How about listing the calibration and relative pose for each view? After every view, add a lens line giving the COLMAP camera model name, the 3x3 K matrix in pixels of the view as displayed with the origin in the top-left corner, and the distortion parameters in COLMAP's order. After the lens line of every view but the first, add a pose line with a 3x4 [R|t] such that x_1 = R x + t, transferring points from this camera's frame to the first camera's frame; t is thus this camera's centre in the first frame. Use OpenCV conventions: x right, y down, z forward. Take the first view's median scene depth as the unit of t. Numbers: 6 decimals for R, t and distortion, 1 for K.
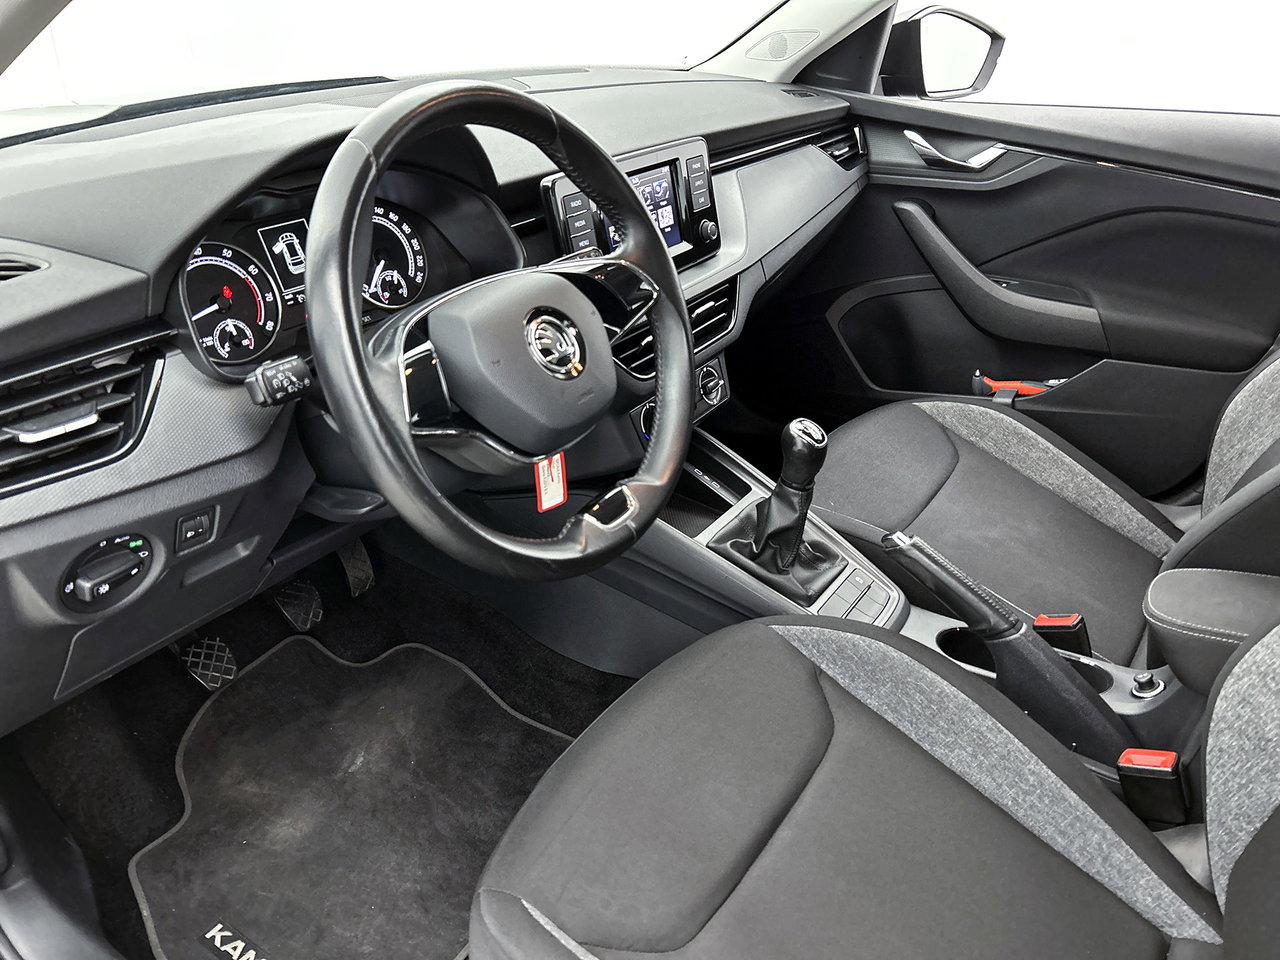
lens RADIAL K [[959.5, 0, 640.0], [0, 959.5, 480.0], [0, 0, 1]] dist [0.065761, -0.068979]
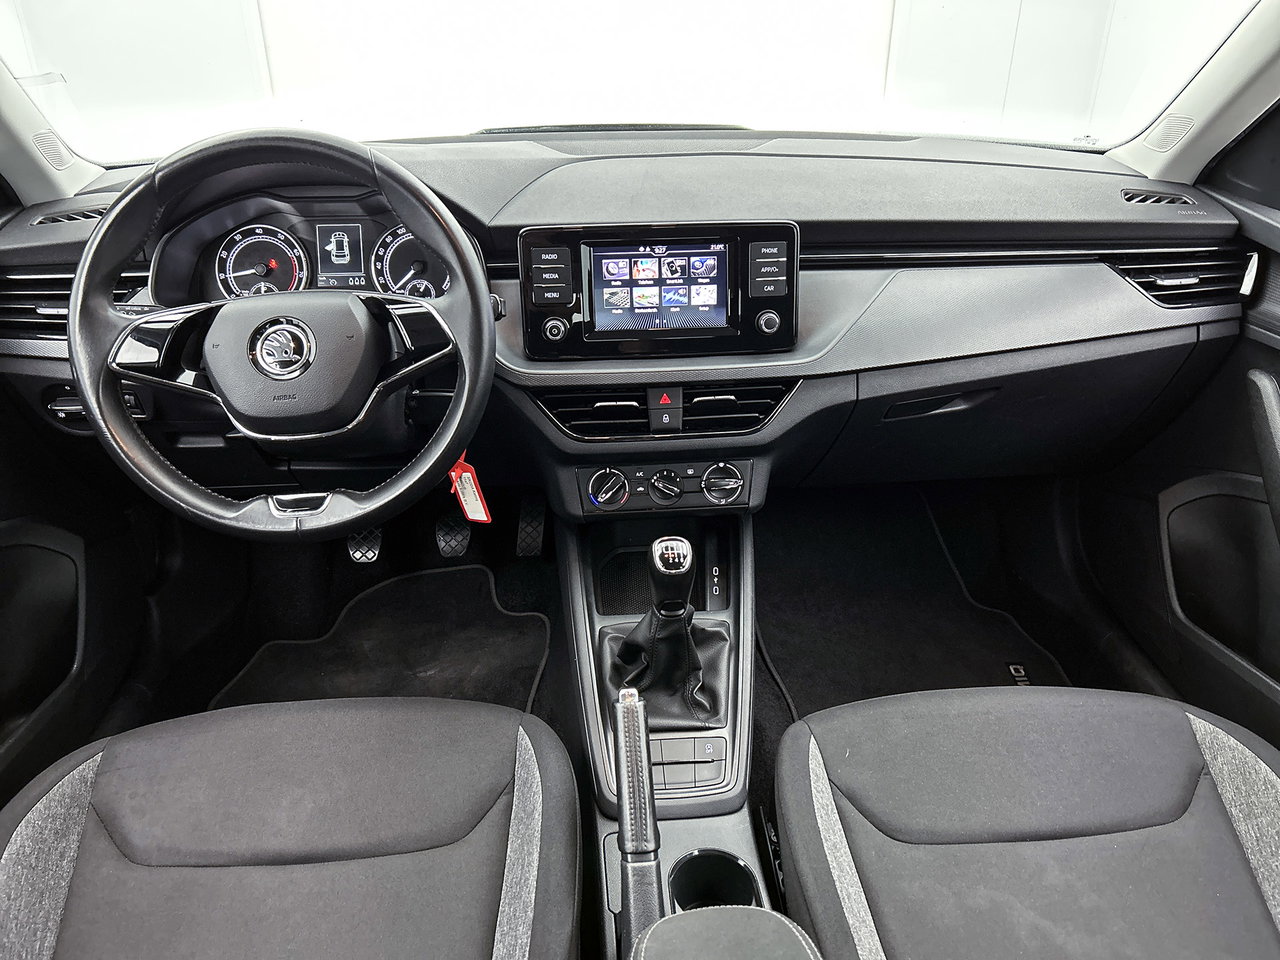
lens RADIAL K [[959.5, 0, 640.0], [0, 959.5, 480.0], [0, 0, 1]] dist [0.065761, -0.068979]
pose [[0.622275, 0.345313, -0.702519, 0.709030], [-0.368258, 0.921071, 0.126545, -0.200319], [0.690768, 0.179963, 0.700324, 0.323870]]
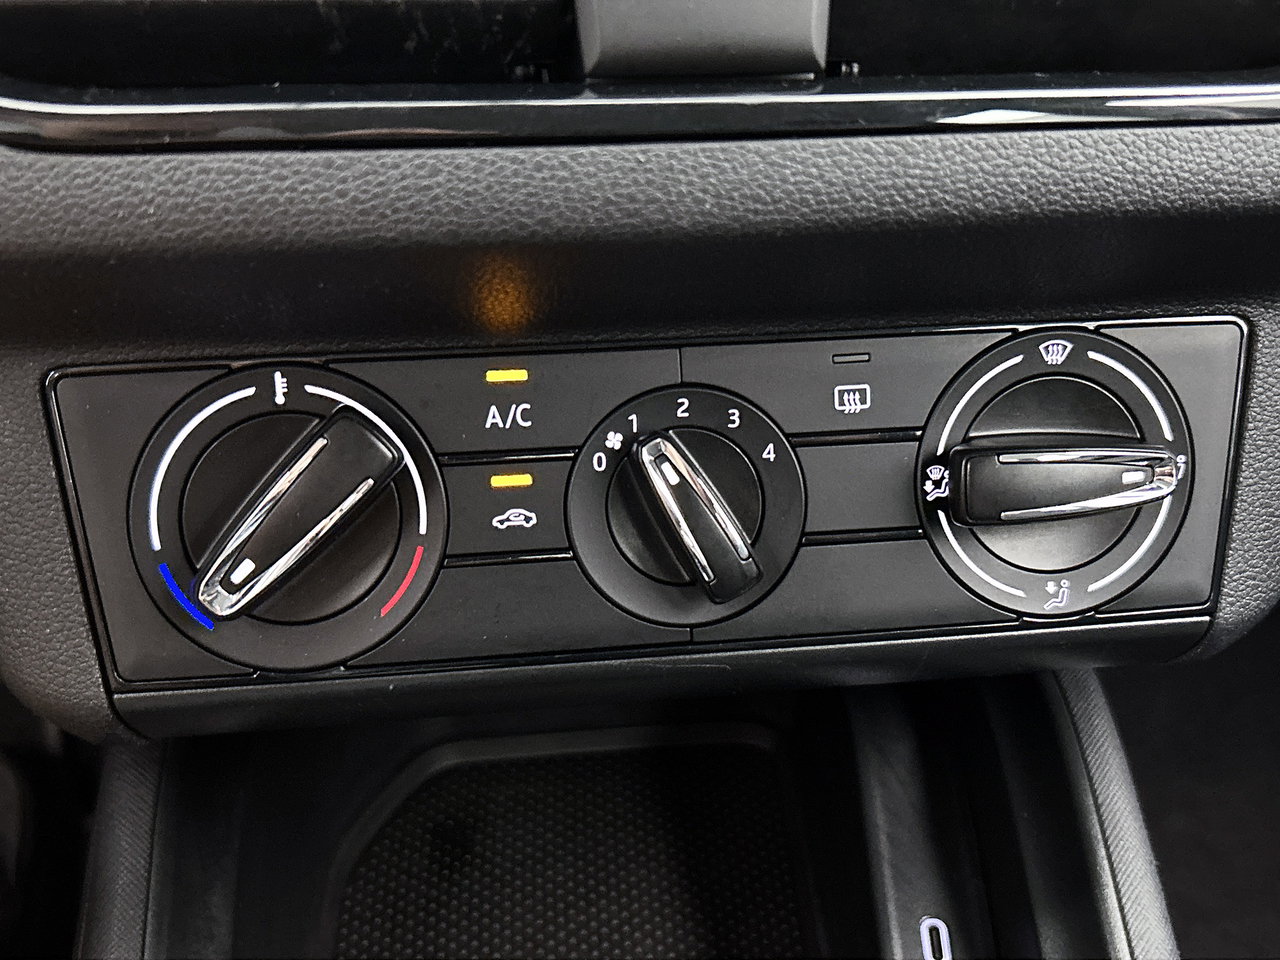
lens RADIAL K [[1347.7, 0, 640.0], [0, 1347.7, 480.0], [0, 0, 1]] dist [0.151994, -0.397755]
pose [[0.662332, 0.355953, -0.659252, 0.174341], [-0.375041, 0.919267, 0.119550, -0.105597], [0.648583, 0.168065, 0.742357, 0.867051]]
